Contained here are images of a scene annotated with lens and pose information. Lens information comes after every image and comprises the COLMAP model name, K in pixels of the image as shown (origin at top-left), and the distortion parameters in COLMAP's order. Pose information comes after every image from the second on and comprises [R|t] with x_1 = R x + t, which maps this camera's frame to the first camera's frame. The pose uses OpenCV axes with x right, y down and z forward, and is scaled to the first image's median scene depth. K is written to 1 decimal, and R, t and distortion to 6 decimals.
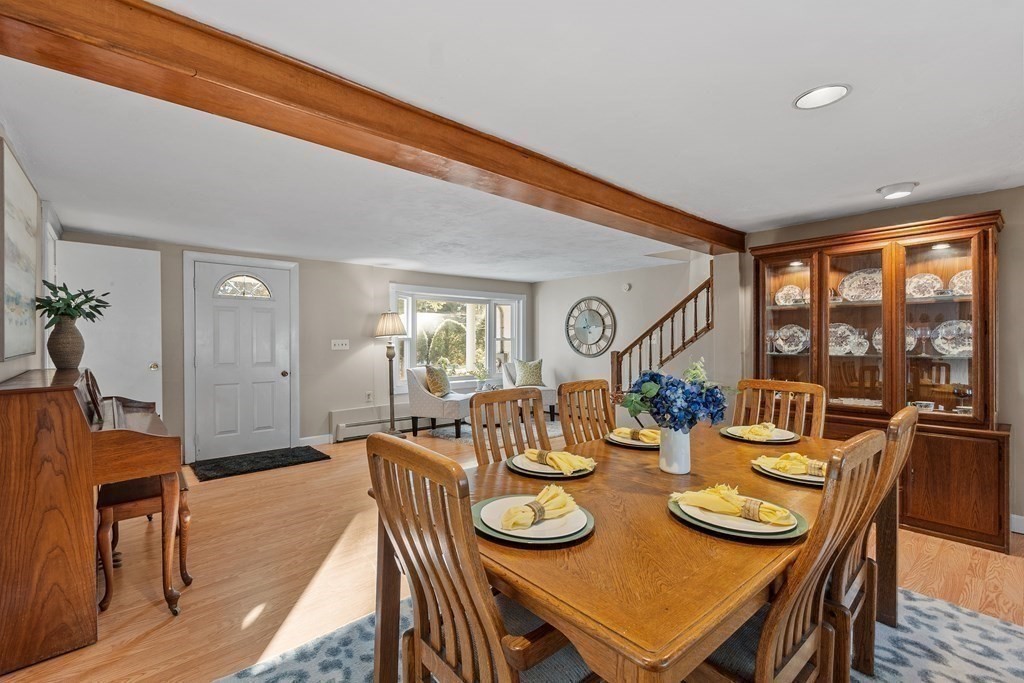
lens RADIAL K [[428.6, 0, 512.8], [0, 428.6, 341.1], [0, 0, 1]] dist [-0.003744, -0.001040]
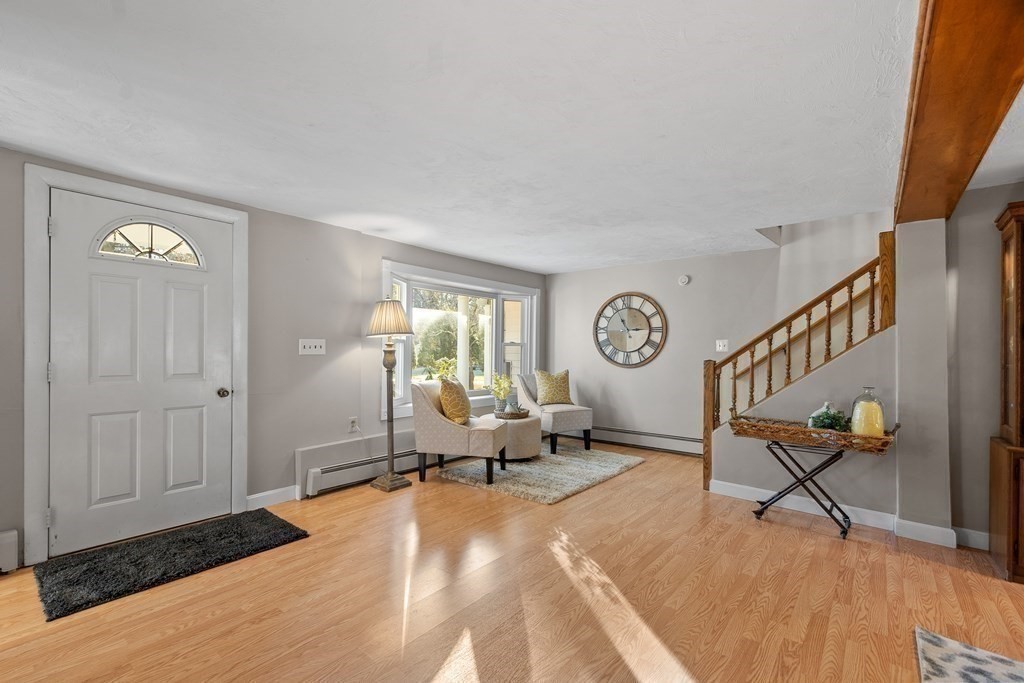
lens RADIAL K [[428.6, 0, 511.8], [0, 428.6, 352.1], [0, 0, 1]] dist [-0.003744, -0.001040]
pose [[0.989167, 0.011389, 0.146355, -0.180197], [-0.012117, 0.999918, 0.004082, 0.009255], [-0.146297, -0.005811, 0.989224, 0.282836]]
